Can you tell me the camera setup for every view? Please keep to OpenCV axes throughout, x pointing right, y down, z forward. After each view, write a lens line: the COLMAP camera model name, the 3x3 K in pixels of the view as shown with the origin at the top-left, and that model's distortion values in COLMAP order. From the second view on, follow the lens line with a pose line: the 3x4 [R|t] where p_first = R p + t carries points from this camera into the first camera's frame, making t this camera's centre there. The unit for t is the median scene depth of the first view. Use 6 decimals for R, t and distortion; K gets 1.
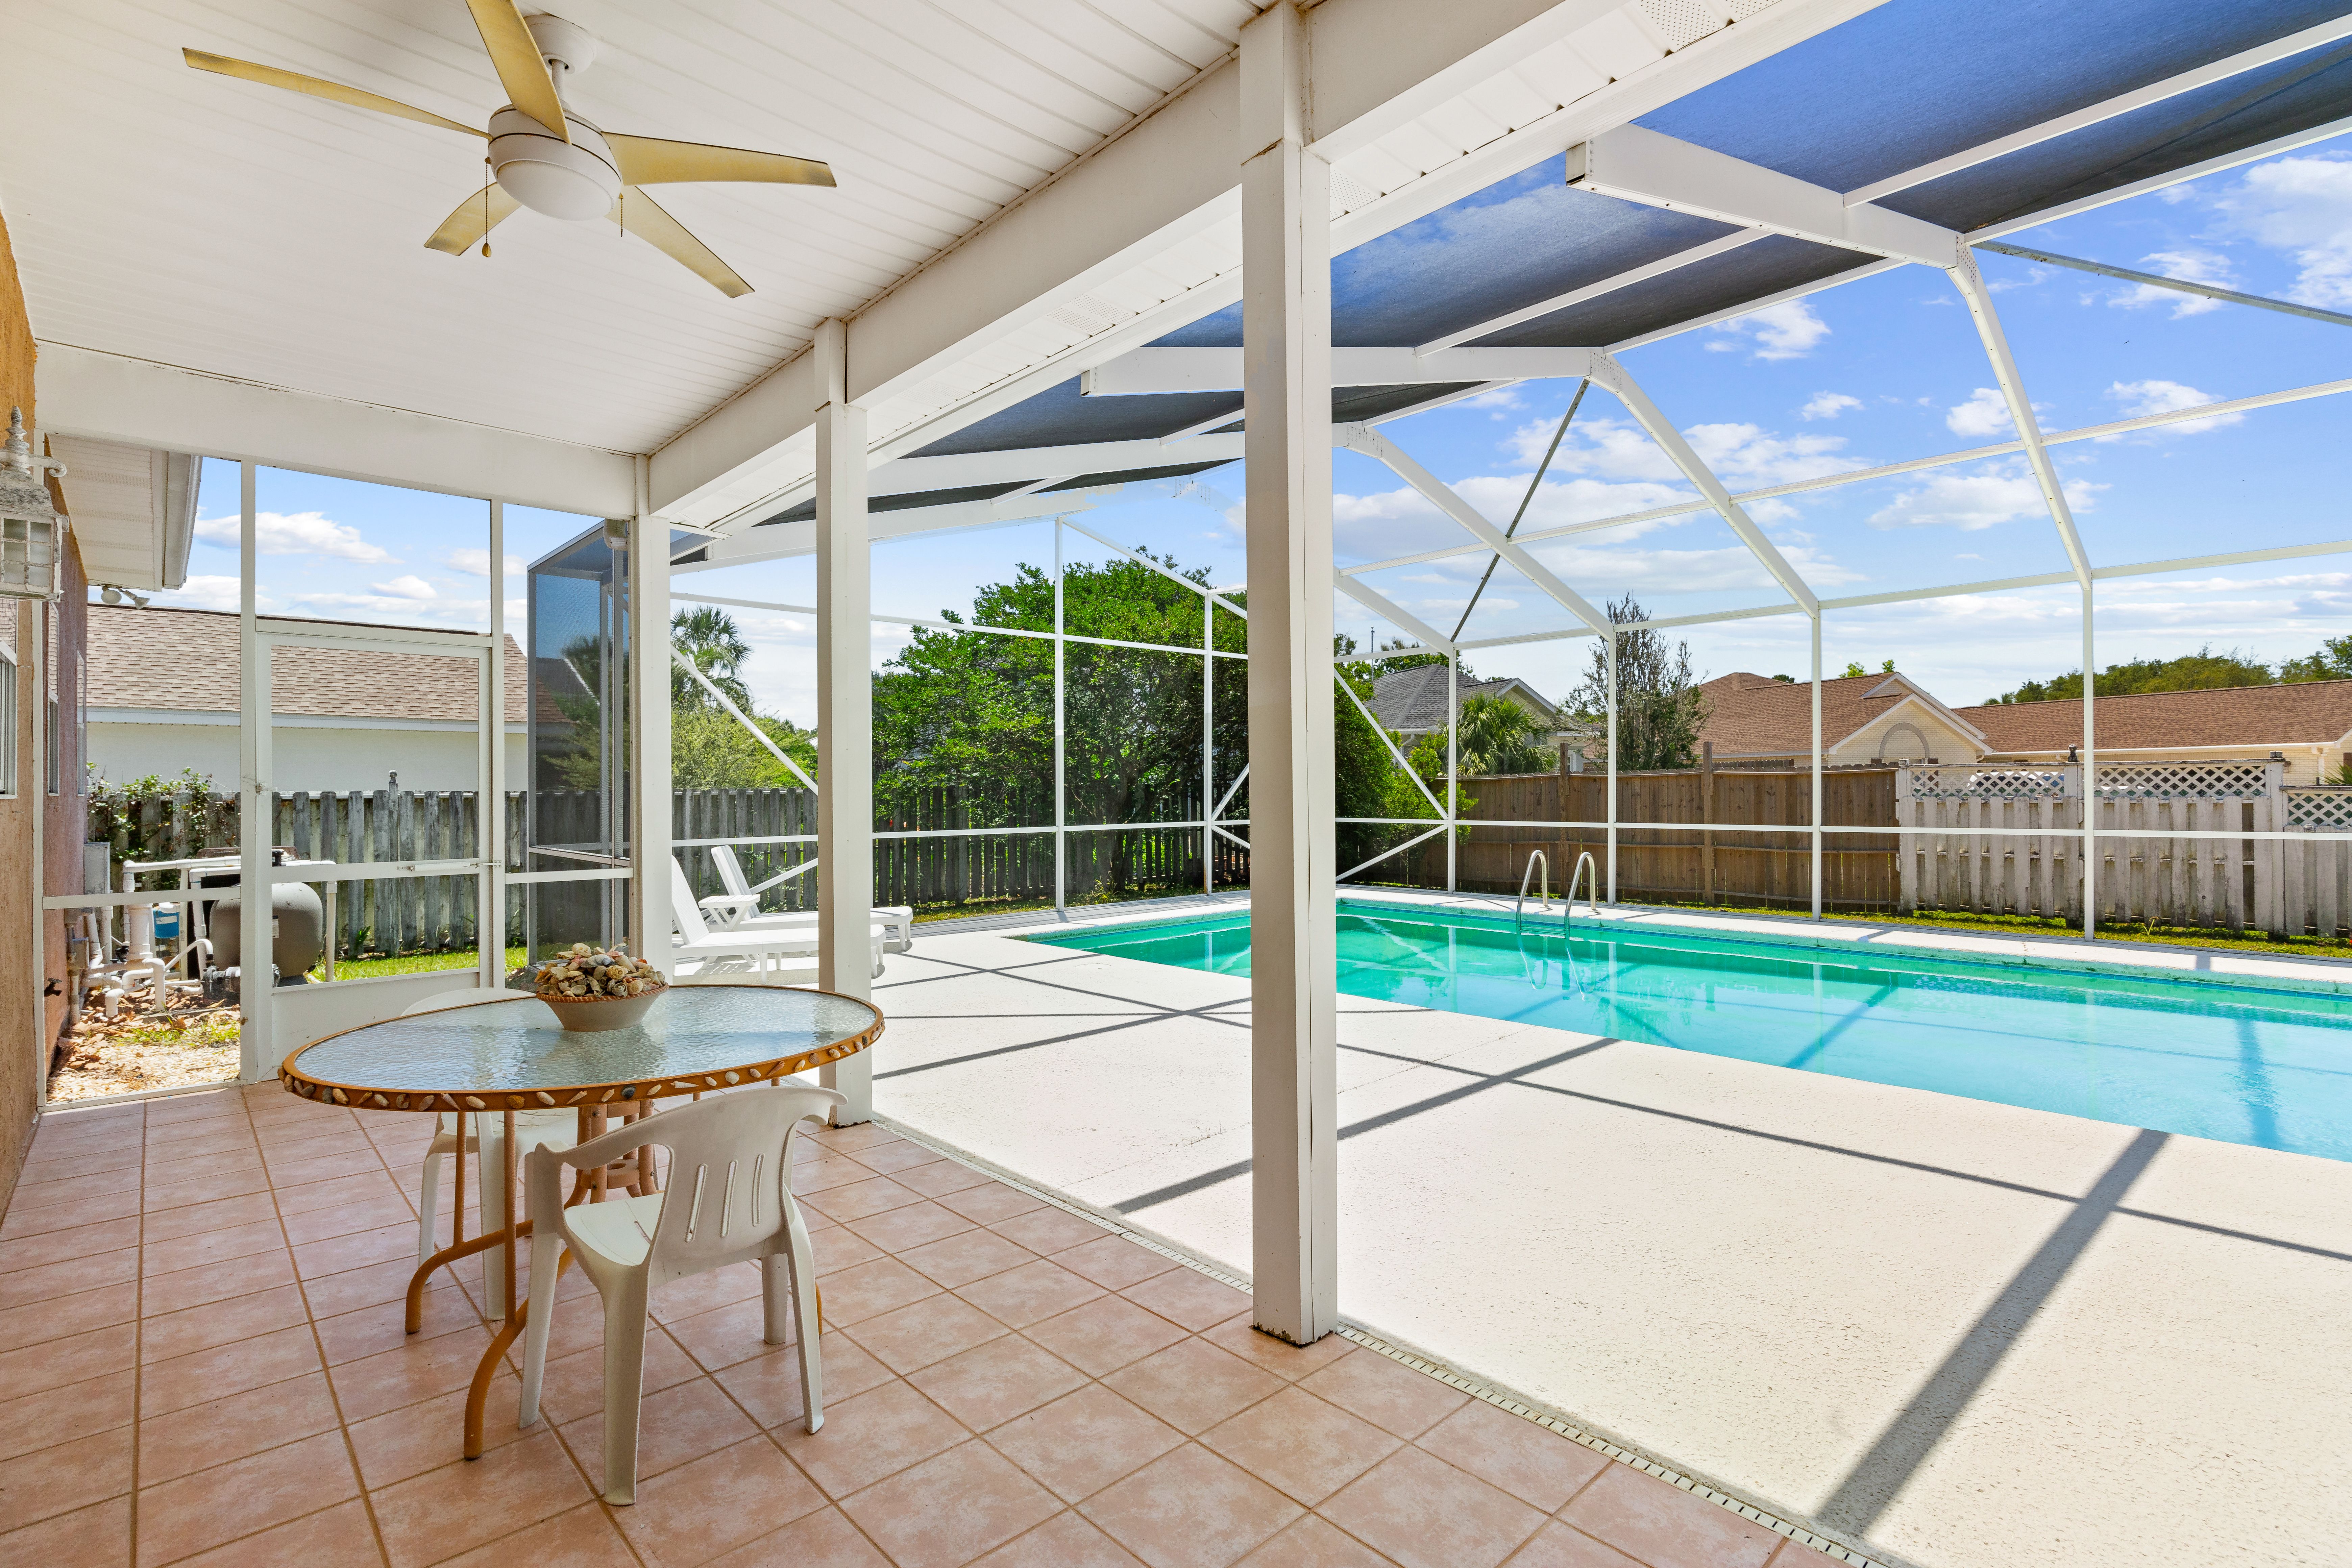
lens RADIAL K [[1083.1, 0, 1176.0], [0, 1083.1, 784.0], [0, 0, 1]] dist [-0.001474, 0.000712]
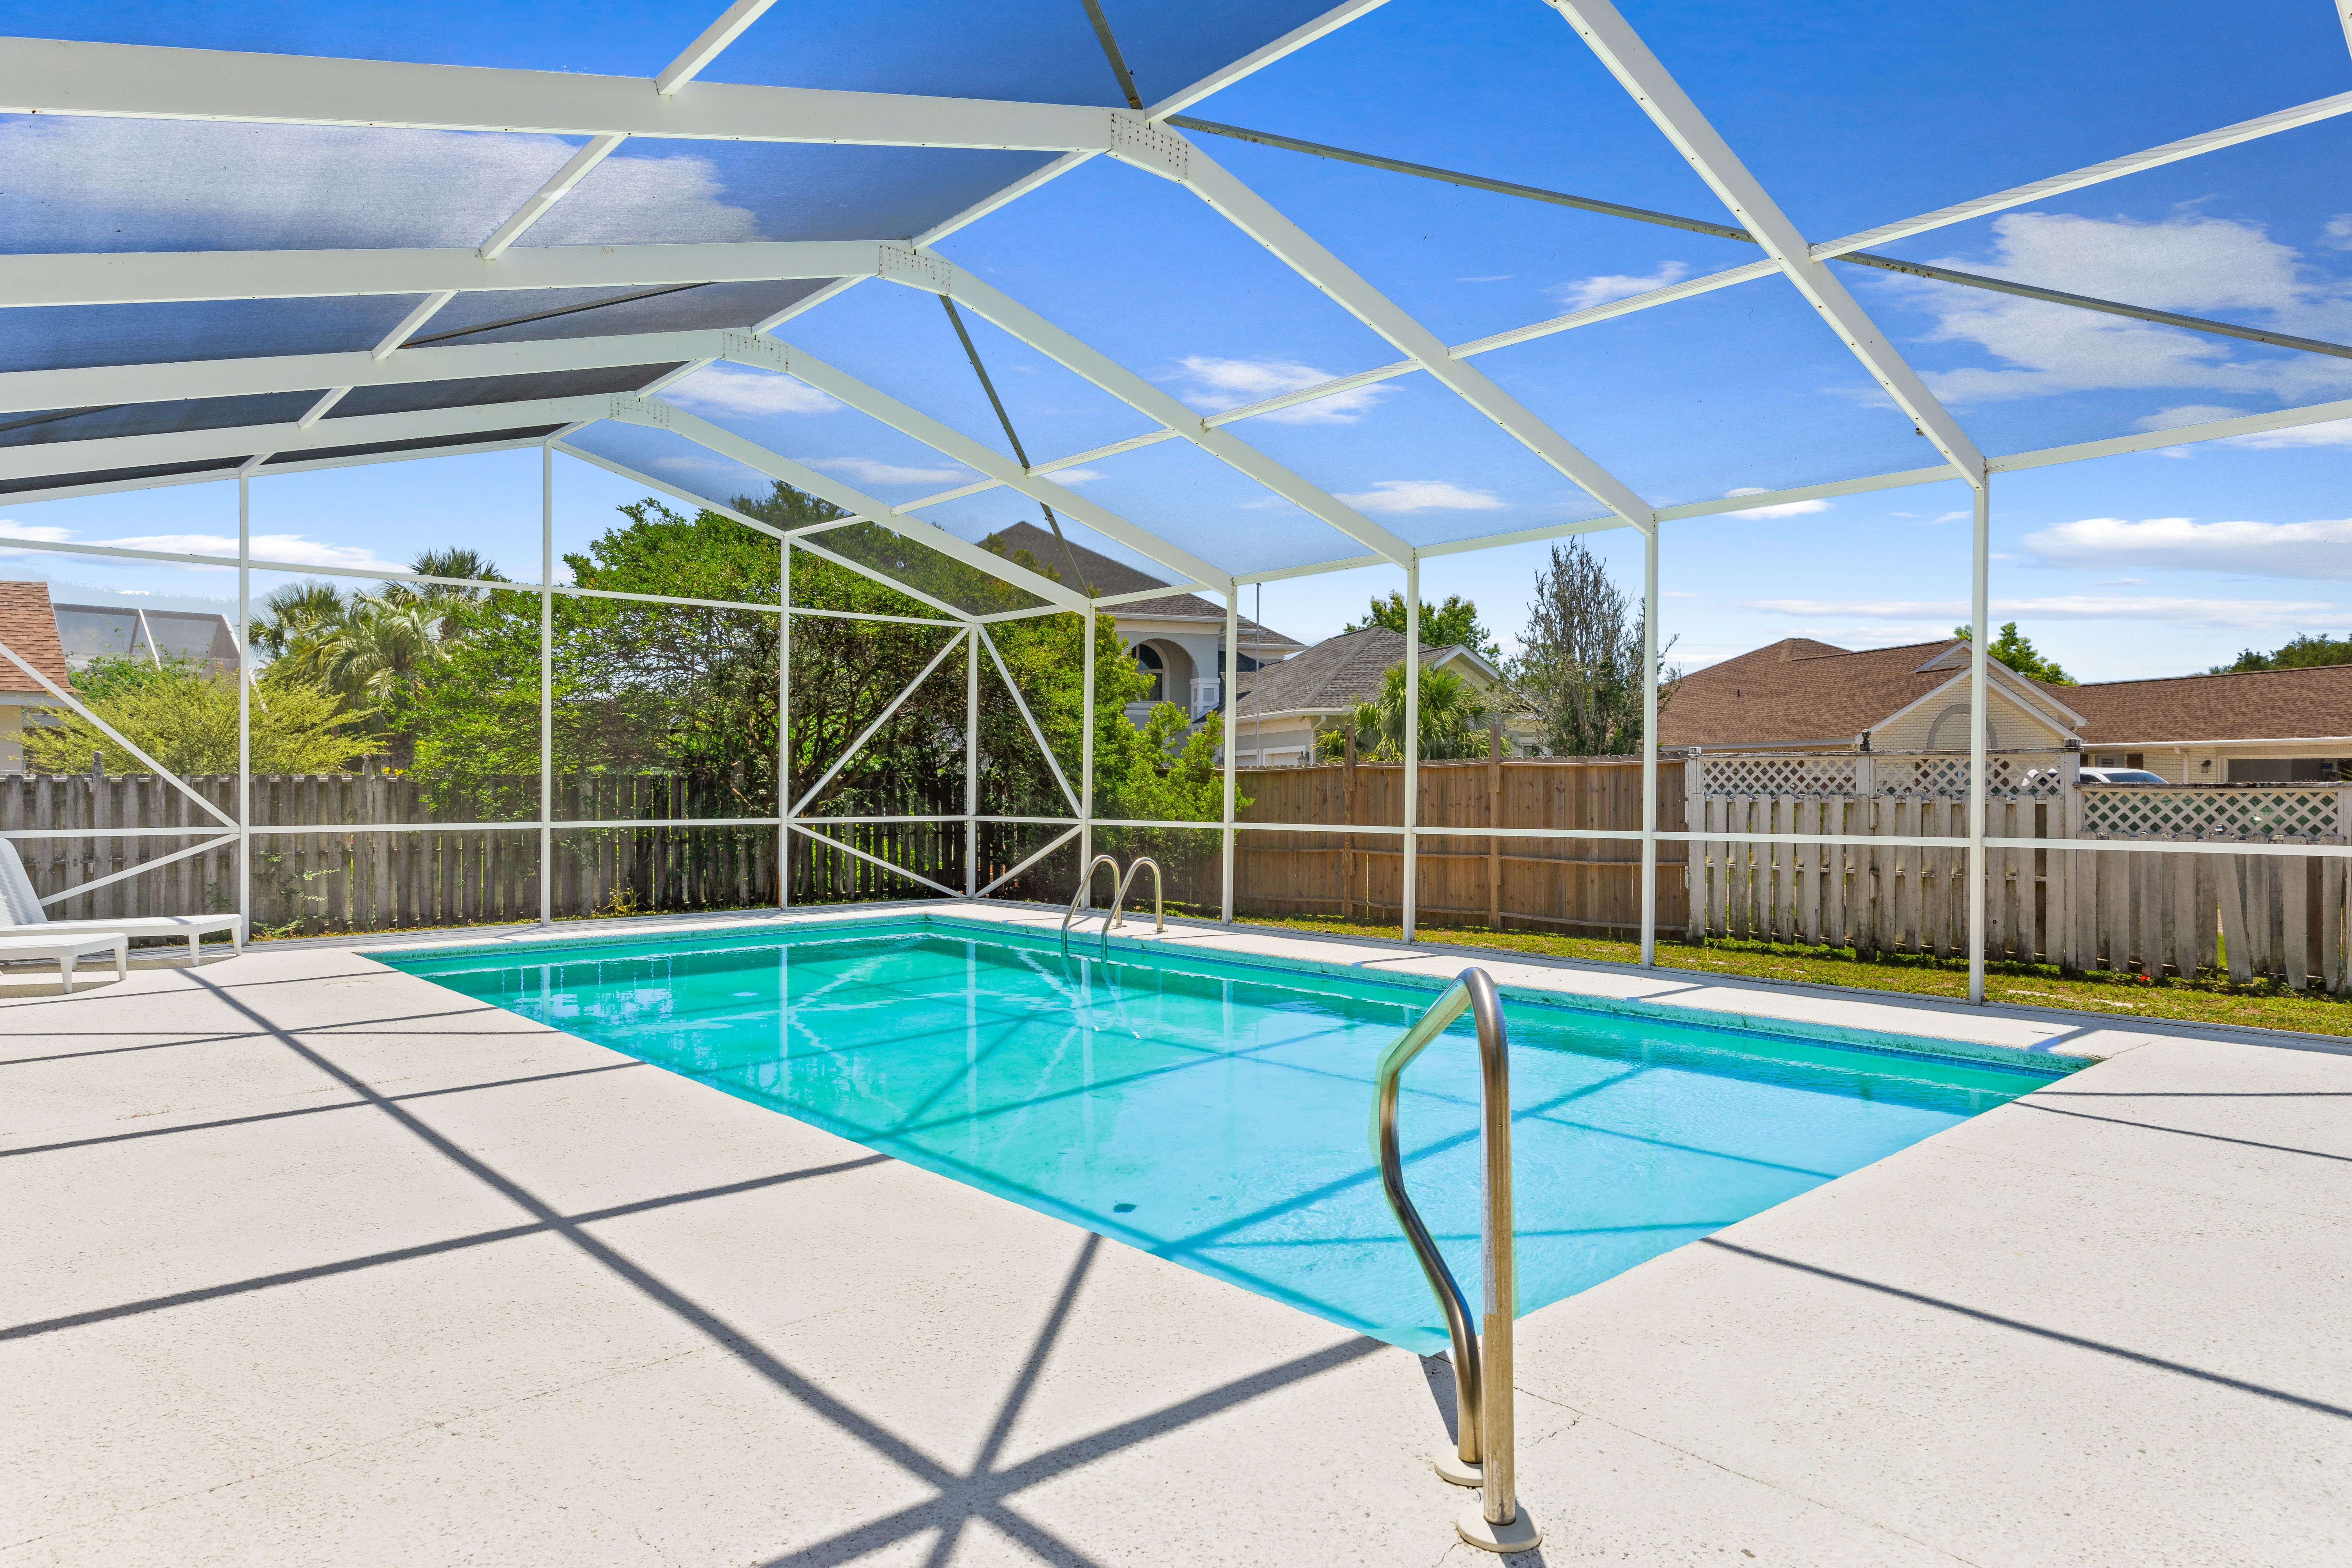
lens RADIAL K [[1399.1, 0, 1176.0], [0, 1399.1, 784.0], [0, 0, 1]] dist [0.000335, -0.001020]
pose [[0.999758, 0.006541, -0.021005, 0.331672], [-0.006485, 0.999975, 0.002751, 0.003957], [0.021022, -0.002614, 0.999776, -0.035086]]
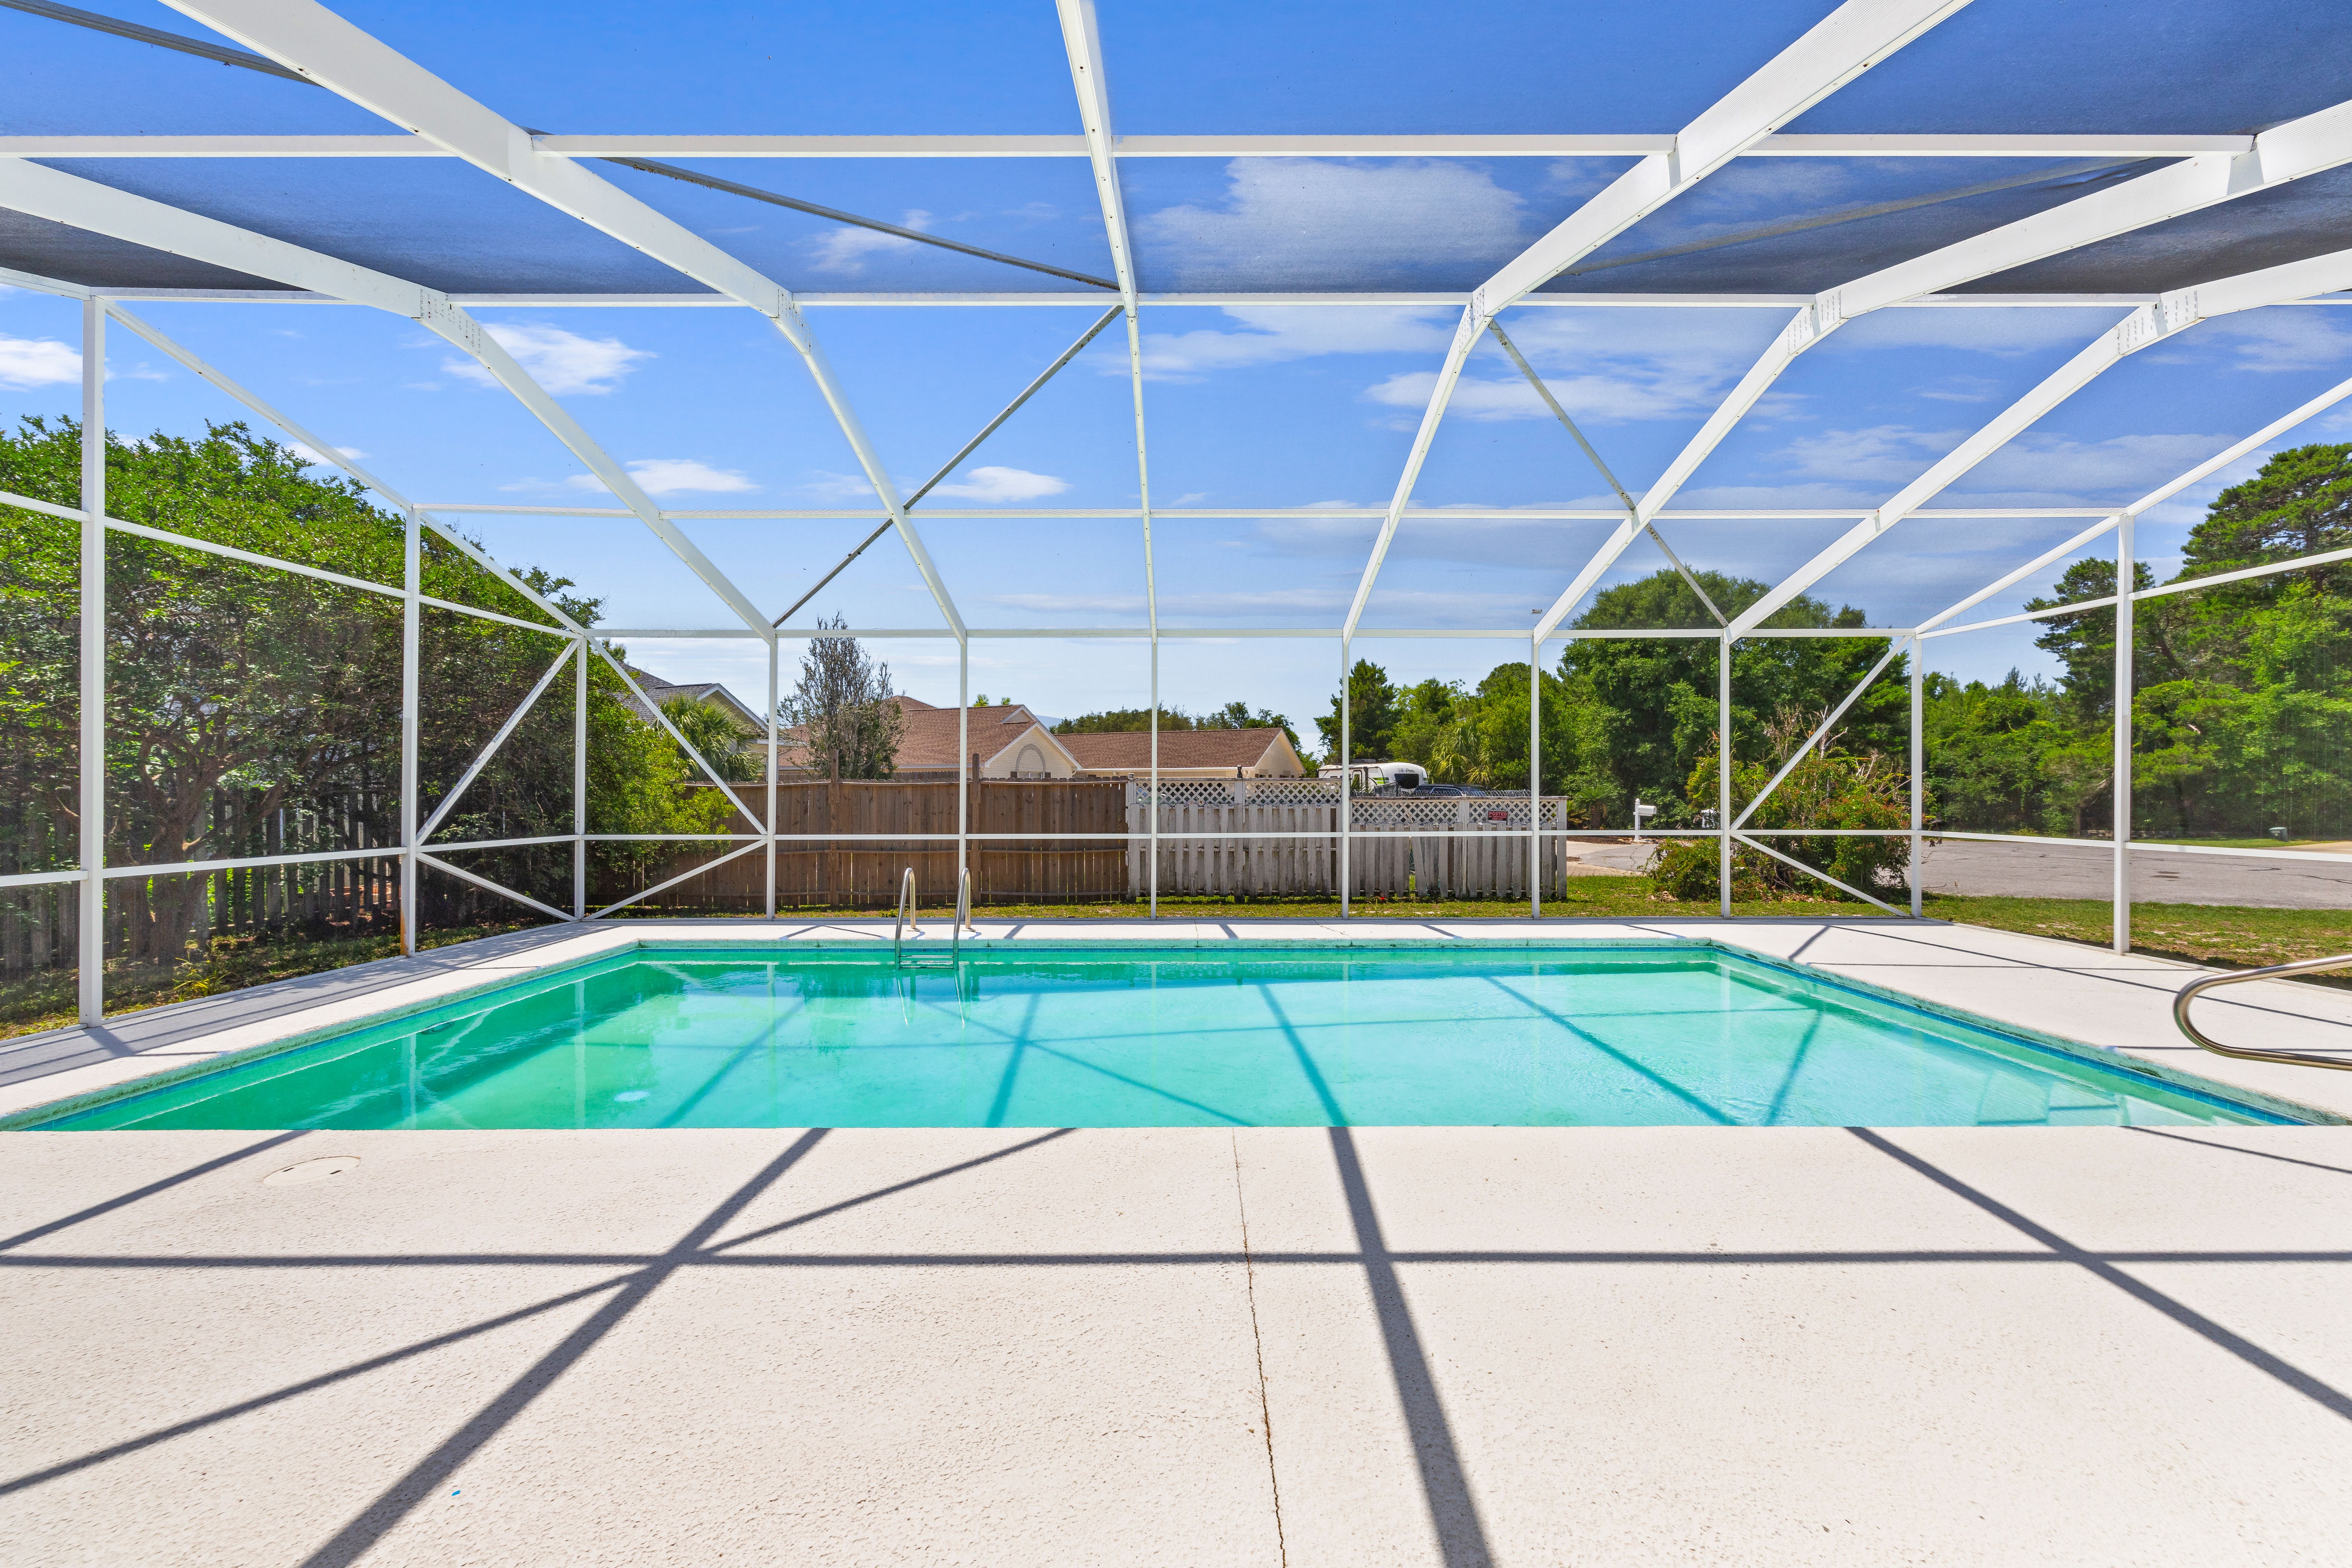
lens RADIAL K [[951.9, 0, 1176.0], [0, 951.9, 784.0], [0, 0, 1]] dist [0.000766, -0.000094]
pose [[0.688635, 0.009918, 0.725040, -0.070063], [-0.005499, 0.999949, -0.008456, -0.002173], [-0.725087, 0.001836, 0.688655, 0.241467]]
